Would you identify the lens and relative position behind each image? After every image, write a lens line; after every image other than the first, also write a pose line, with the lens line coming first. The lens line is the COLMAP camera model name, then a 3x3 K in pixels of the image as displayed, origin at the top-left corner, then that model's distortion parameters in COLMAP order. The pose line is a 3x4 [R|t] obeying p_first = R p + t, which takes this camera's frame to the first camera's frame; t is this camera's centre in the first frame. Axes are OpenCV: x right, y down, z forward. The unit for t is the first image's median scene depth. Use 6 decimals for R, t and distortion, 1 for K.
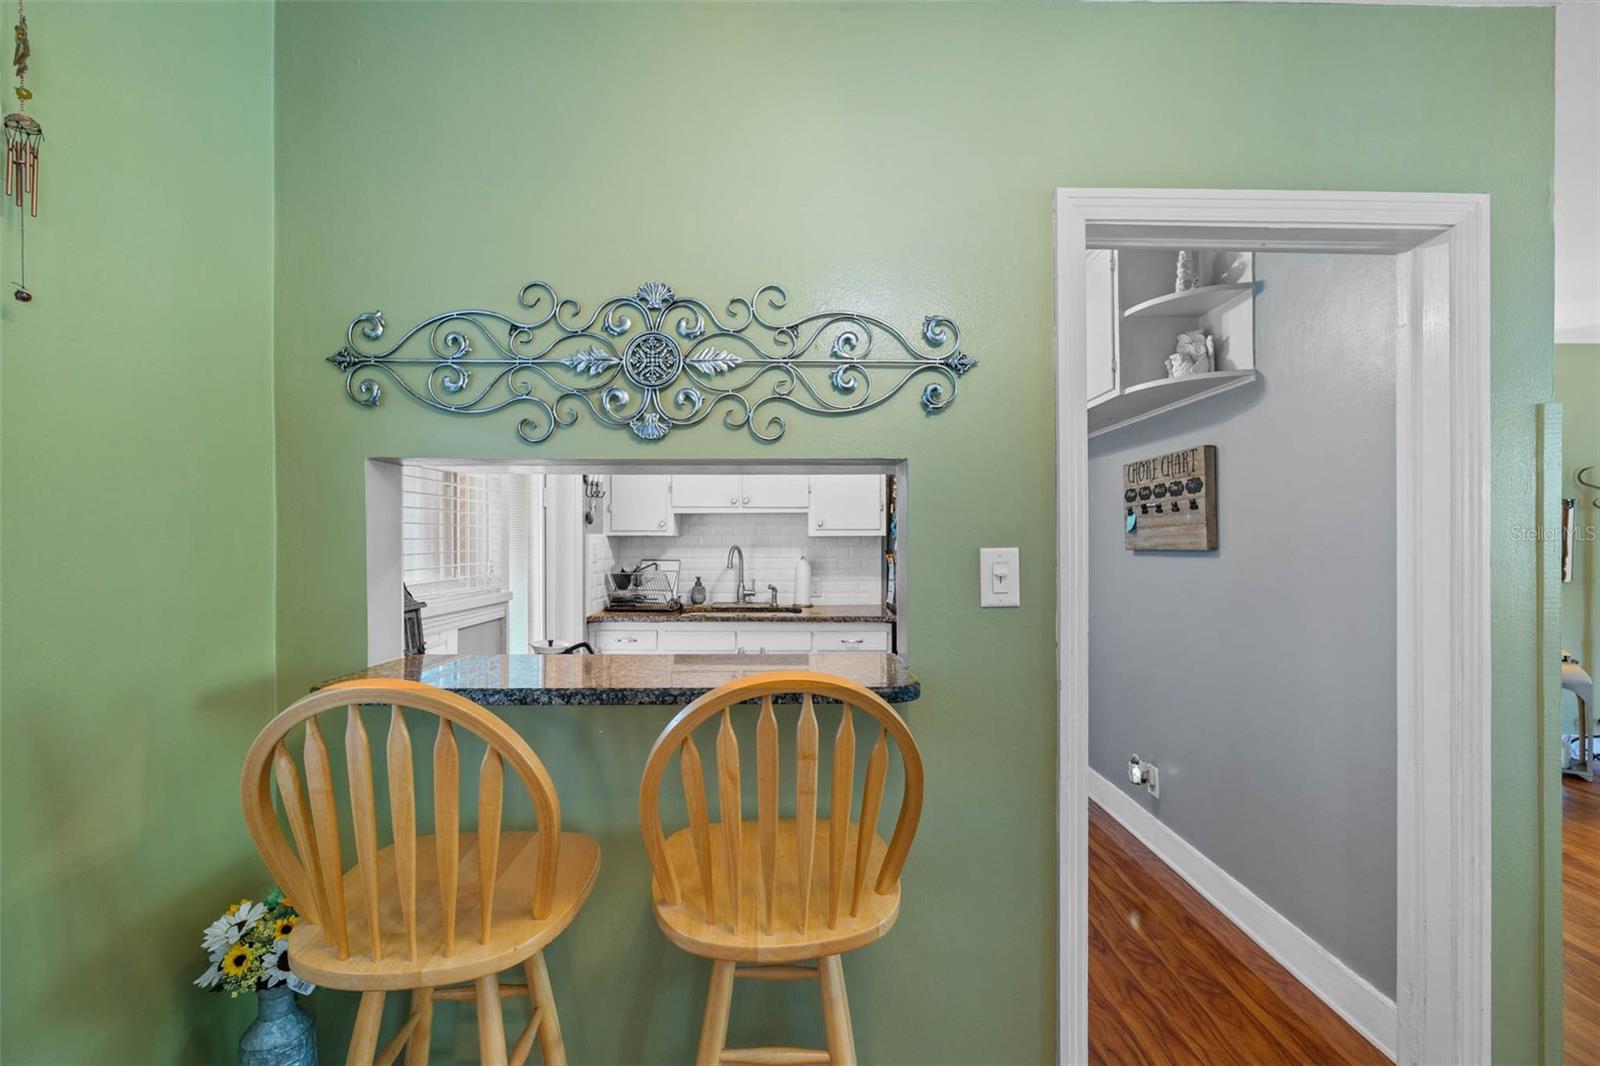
lens RADIAL K [[670.2, 0, 799.4], [0, 670.2, 545.9], [0, 0, 1]] dist [-0.000614, -0.000053]
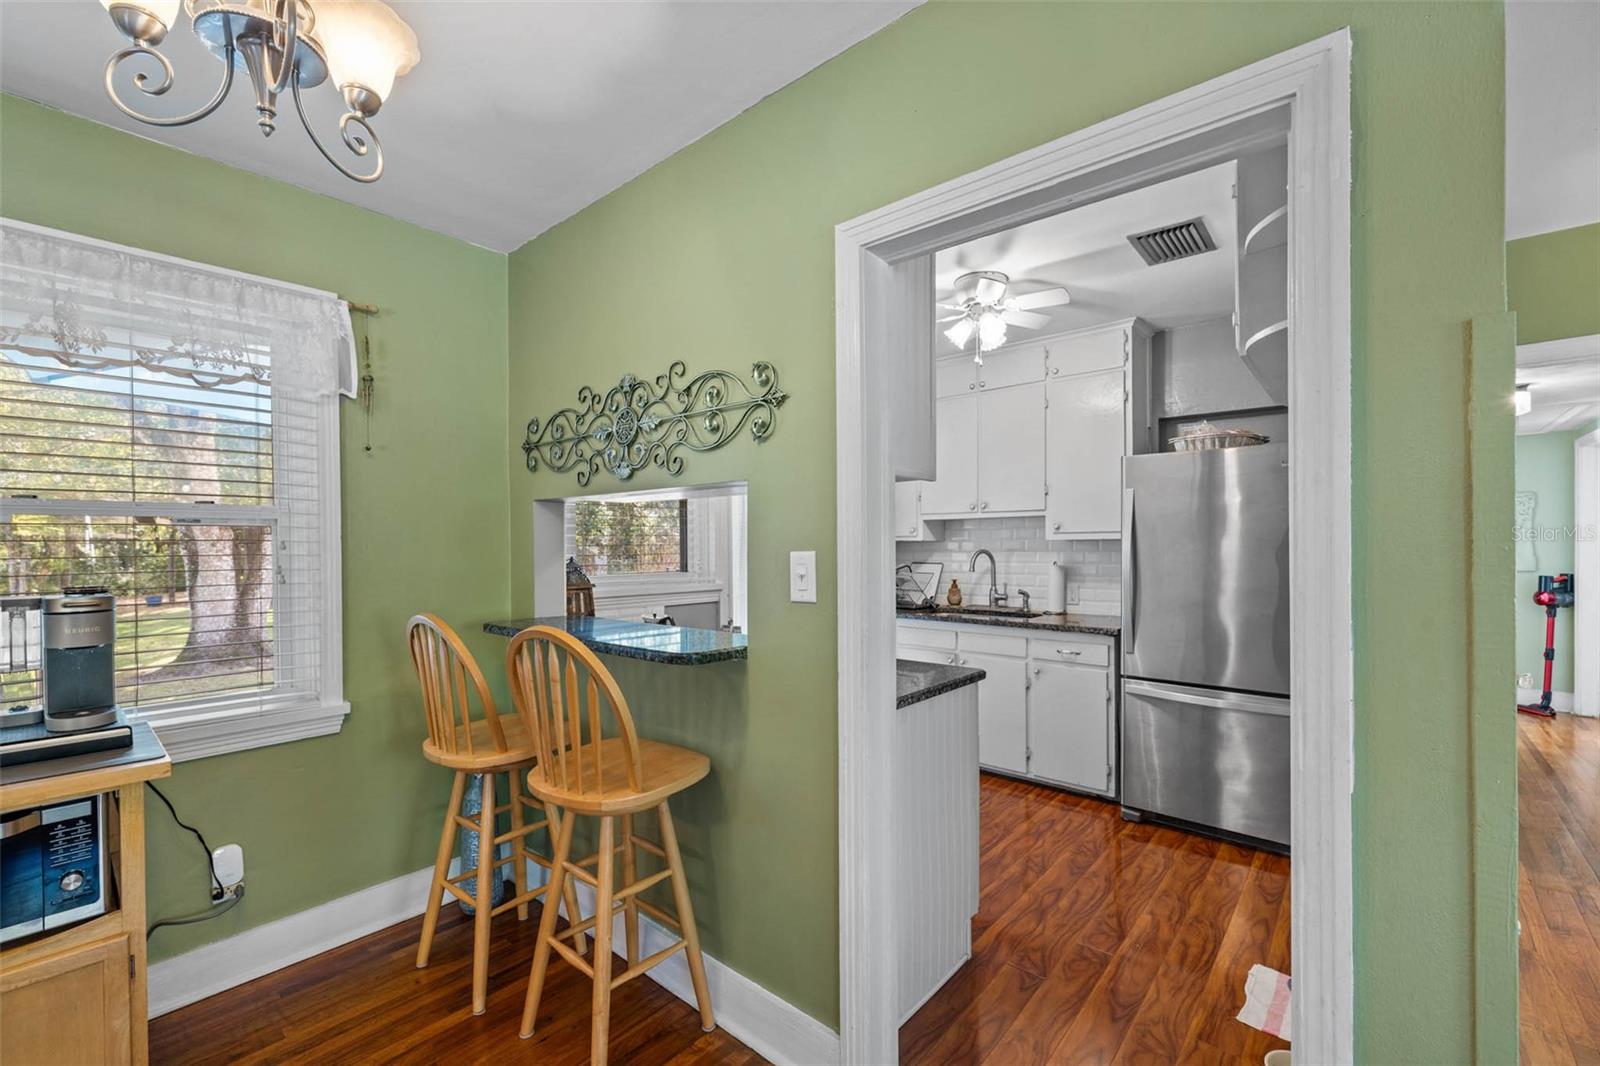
lens RADIAL K [[676.2, 0, 796.4], [0, 676.2, 557.1], [0, 0, 1]] dist [-0.000420, -0.000141]
pose [[0.747421, 0.006816, -0.664316, 1.069388], [-0.000454, 0.999952, 0.009748, 0.001883], [0.664351, -0.006985, 0.747388, 0.117501]]
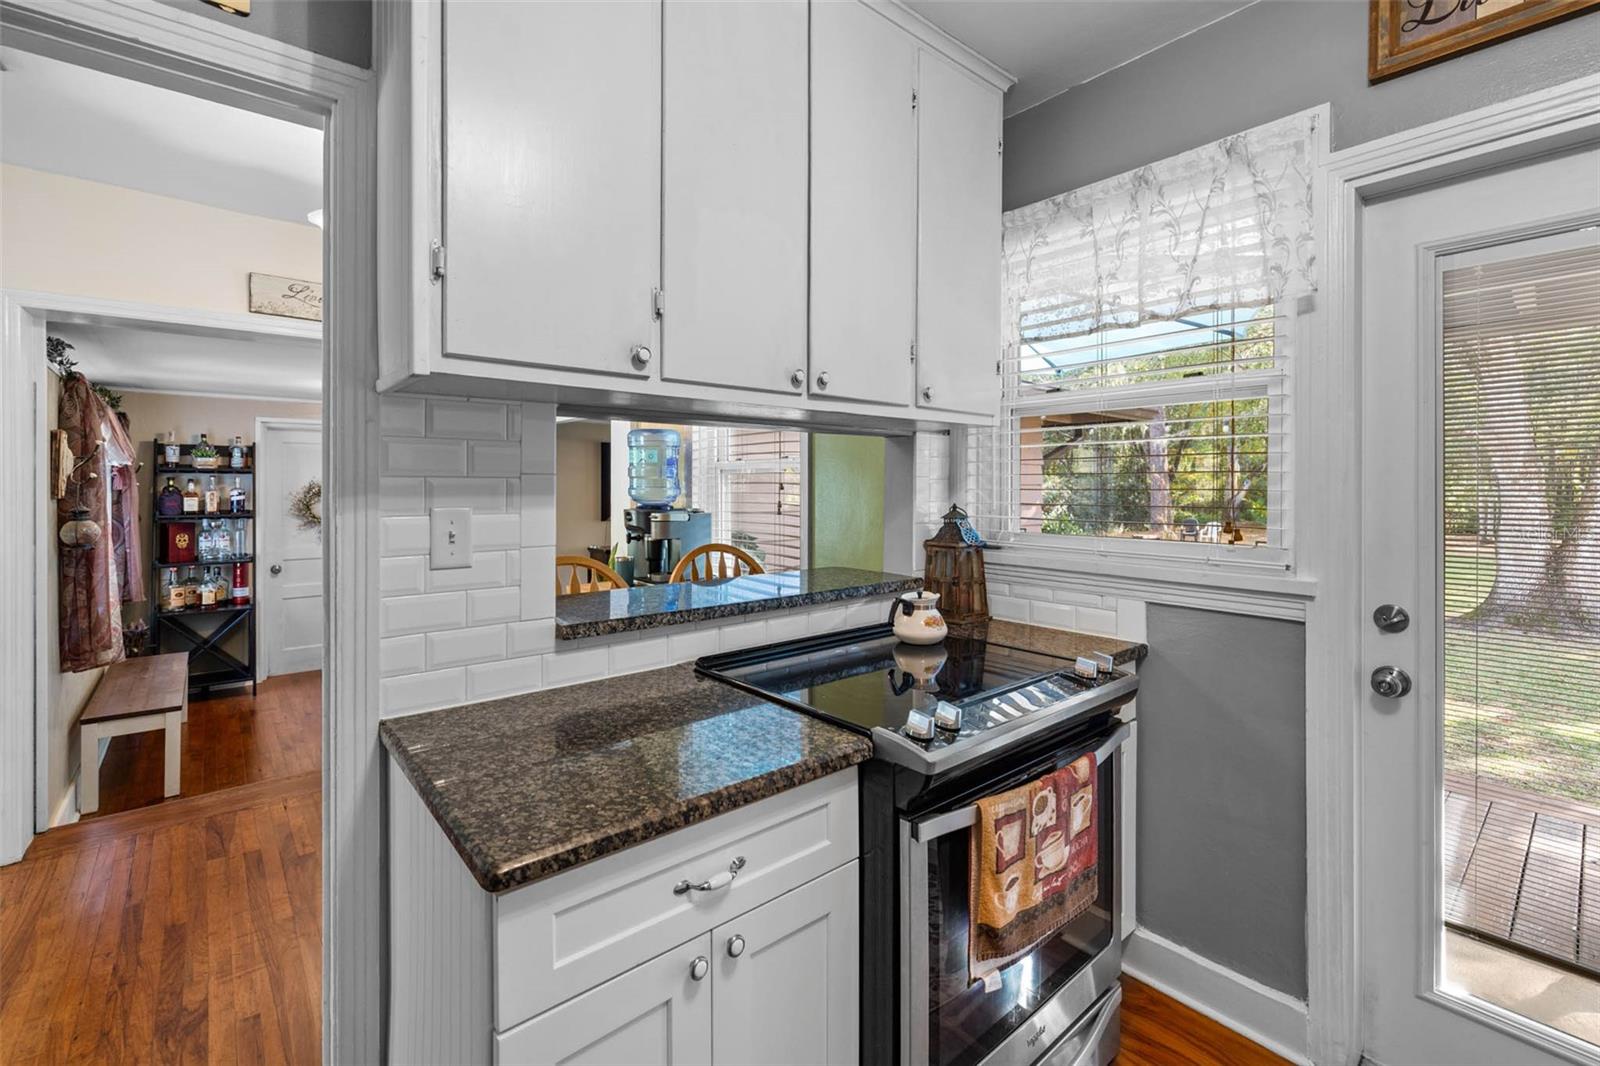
lens RADIAL K [[694.3, 0, 798.6], [0, 694.3, 485.7], [0, 0, 1]] dist [-0.000282, 0.000046]
pose [[-0.769045, 0.000802, -0.639194, 0.536159], [-0.006674, 0.999935, 0.009285, -0.033249], [0.639160, 0.011406, -0.768989, 2.103226]]
